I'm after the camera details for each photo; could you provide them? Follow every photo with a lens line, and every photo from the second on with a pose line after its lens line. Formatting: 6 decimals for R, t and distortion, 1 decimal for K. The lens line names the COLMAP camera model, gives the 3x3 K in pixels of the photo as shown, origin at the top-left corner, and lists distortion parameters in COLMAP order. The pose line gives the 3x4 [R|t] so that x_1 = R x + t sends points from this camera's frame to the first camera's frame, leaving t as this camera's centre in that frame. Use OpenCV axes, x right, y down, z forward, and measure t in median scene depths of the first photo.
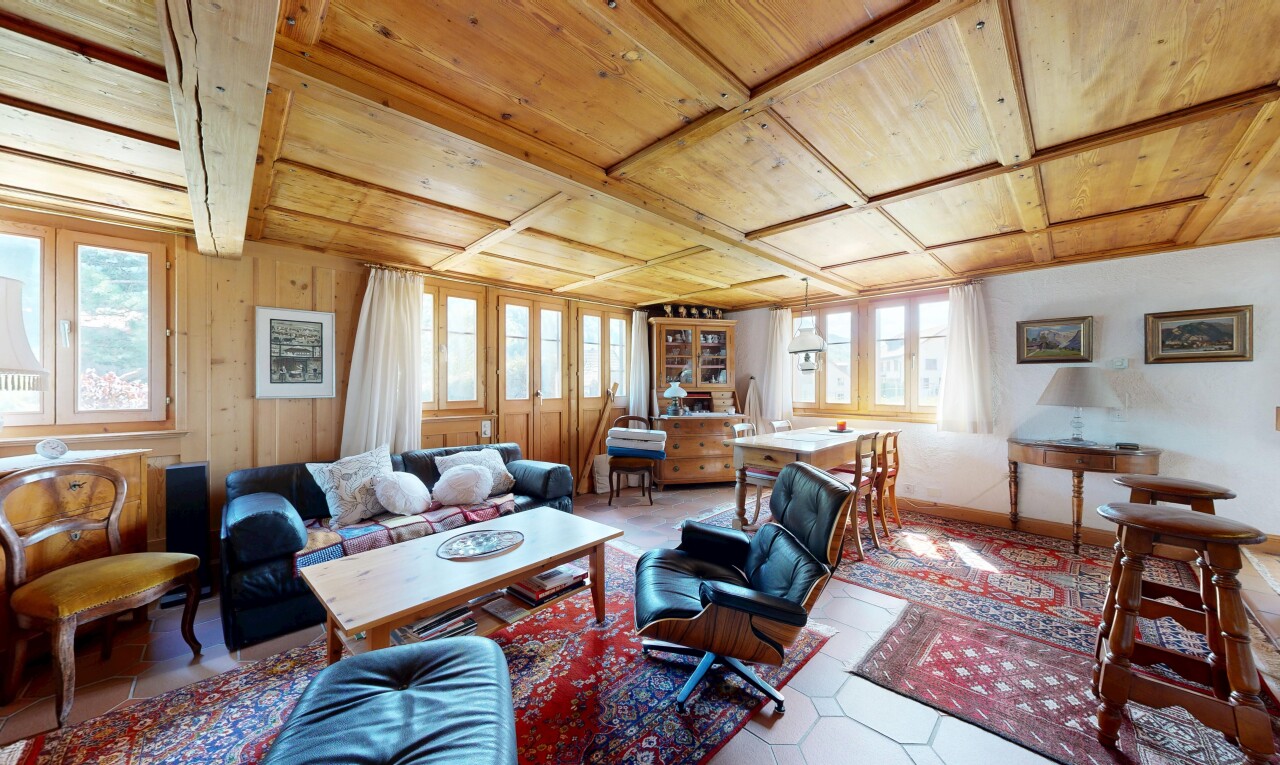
lens RADIAL K [[431.3, 0, 638.9], [0, 431.3, 384.7], [0, 0, 1]] dist [0.002780, -0.000137]
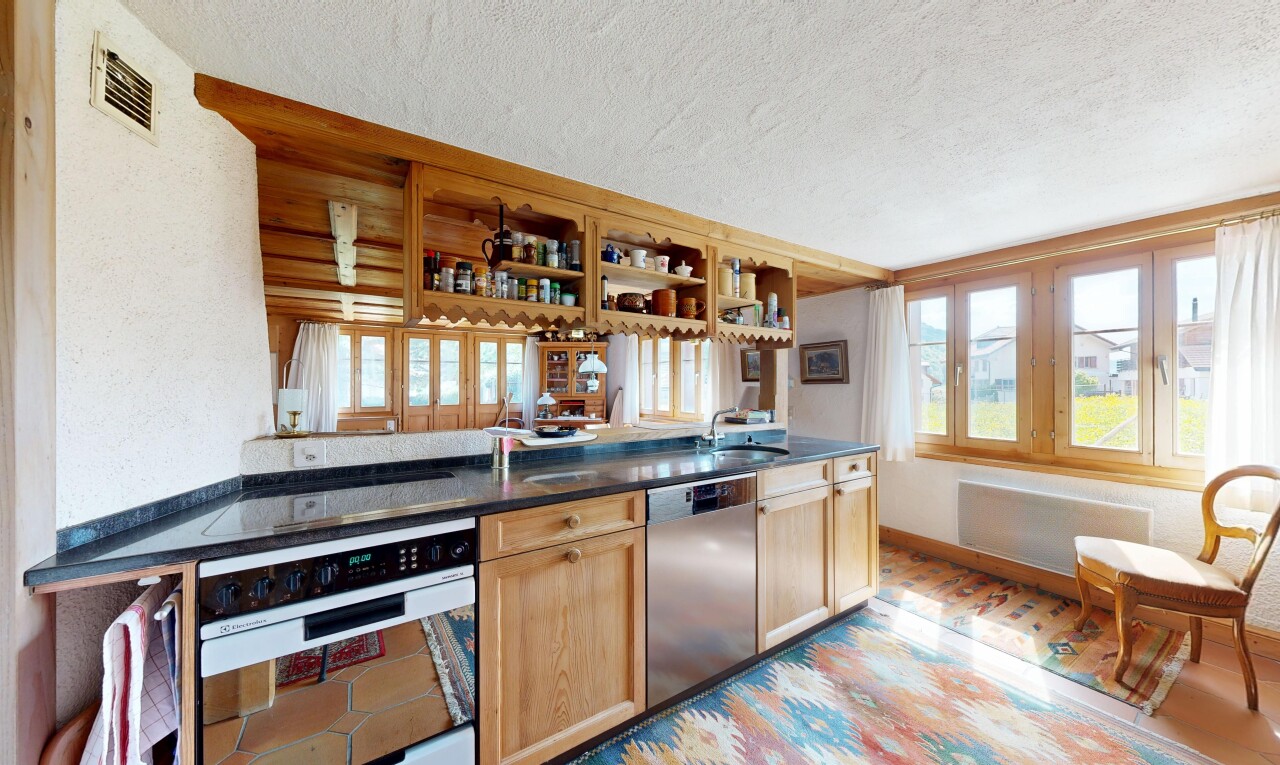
lens RADIAL K [[431.3, 0, 638.5], [0, 431.3, 386.4], [0, 0, 1]] dist [0.002780, -0.000137]
pose [[0.982878, 0.000661, -0.184257, 0.815996], [-0.000369, 0.999999, 0.001620, -0.037362], [0.184258, -0.001524, 0.982877, -0.301100]]
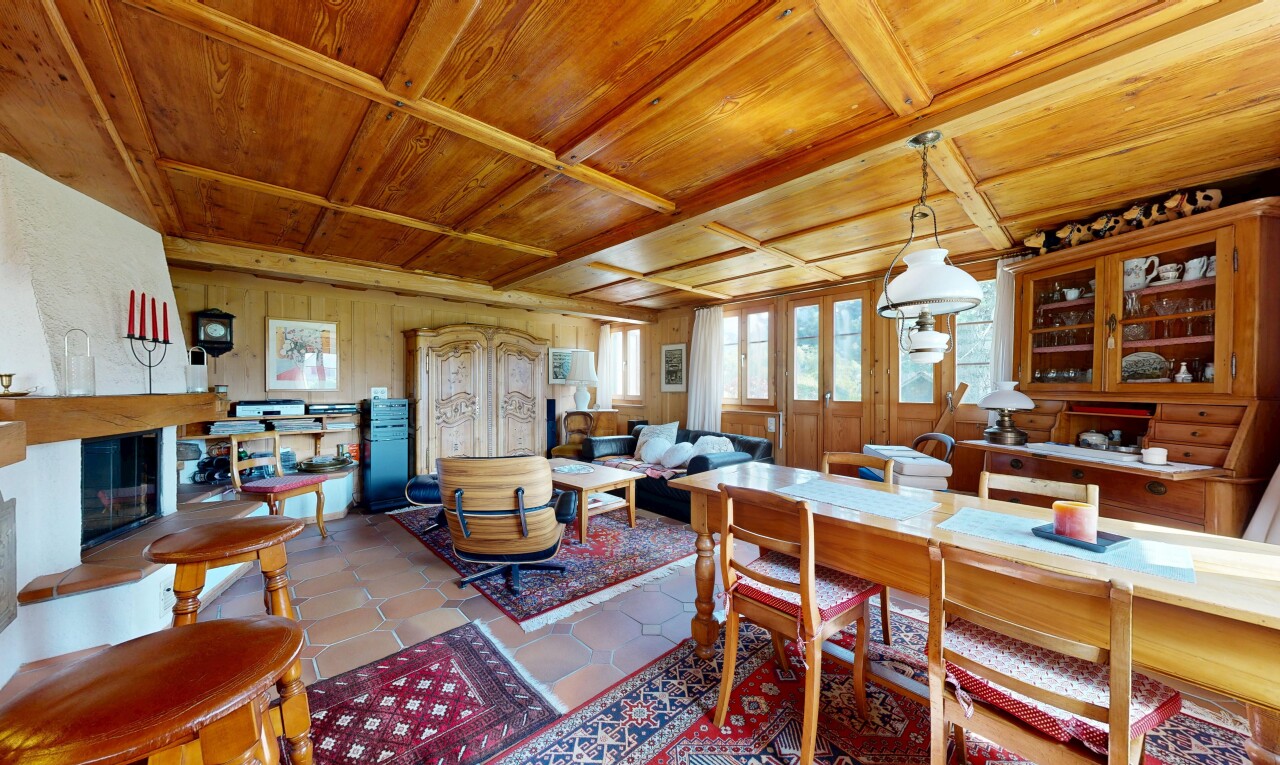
lens RADIAL K [[431.3, 0, 641.3], [0, 431.3, 386.9], [0, 0, 1]] dist [0.002780, -0.000137]
pose [[-0.021999, 0.005064, -0.999745, 0.868716], [0.001003, 0.999987, 0.005043, -0.002615], [0.999757, -0.000892, -0.022004, 0.770656]]
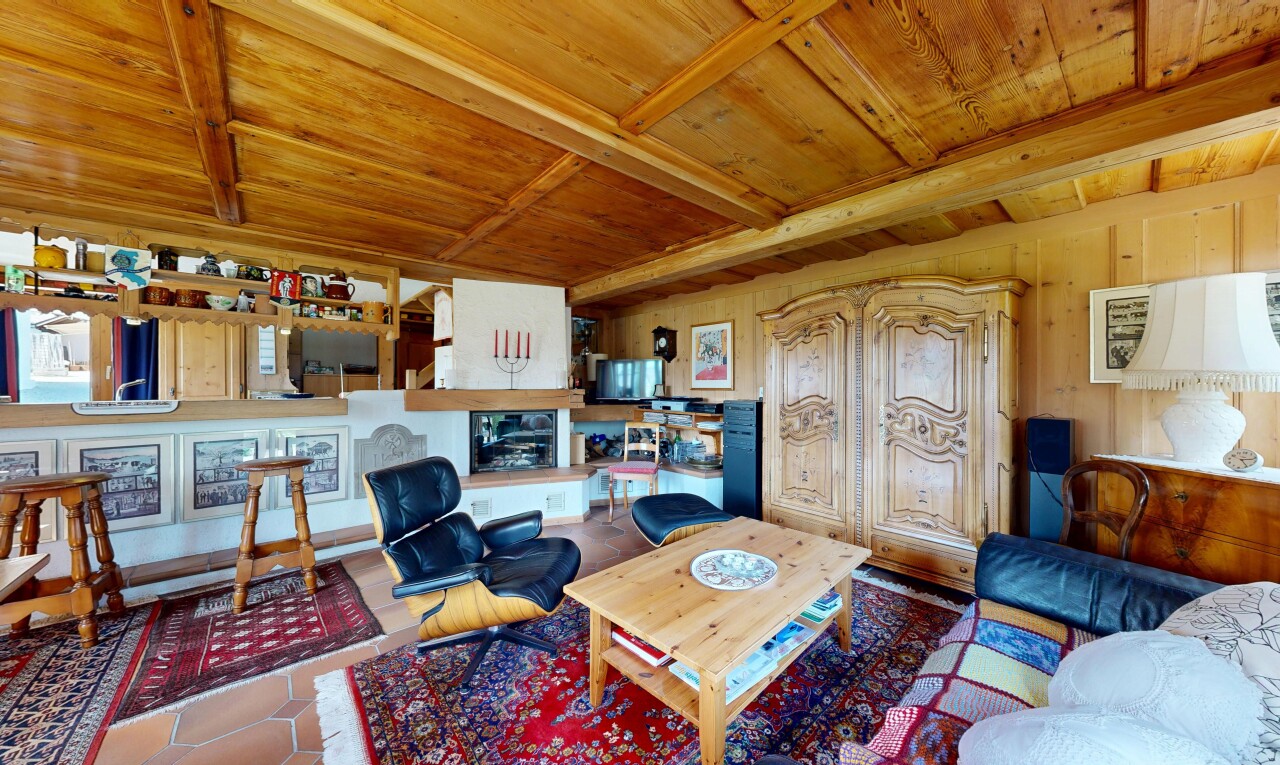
lens RADIAL K [[431.3, 0, 638.7], [0, 431.3, 383.8], [0, 0, 1]] dist [0.002780, -0.000137]
pose [[-0.998339, -0.001409, 0.057594, -0.127128], [-0.001556, 0.999996, -0.002515, -0.000365], [-0.057590, -0.002601, -0.998337, 1.080398]]
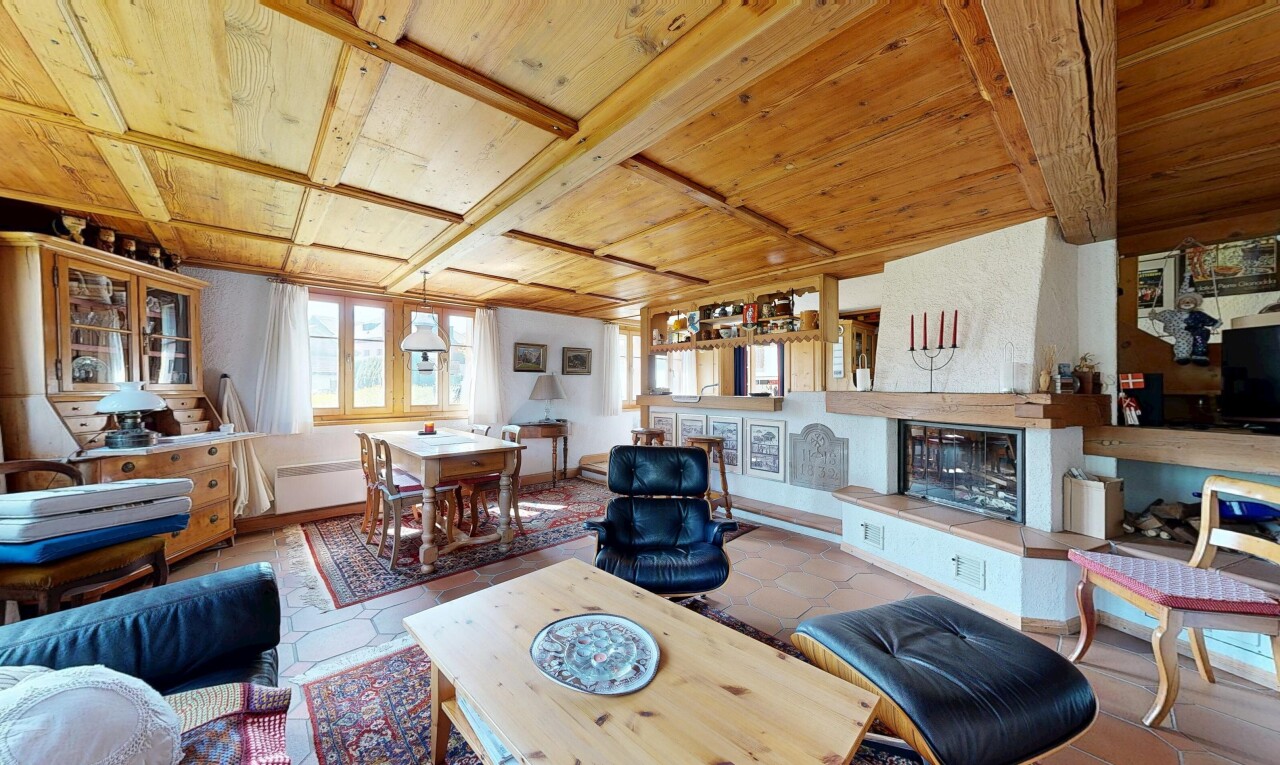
lens RADIAL K [[431.3, 0, 641.5], [0, 431.3, 385.7], [0, 0, 1]] dist [0.002780, -0.000137]
pose [[0.036452, -0.000020, 0.999335, -0.553259], [-0.000673, 1.000000, 0.000045, -0.001186], [-0.999335, -0.000674, 0.036452, 0.526965]]
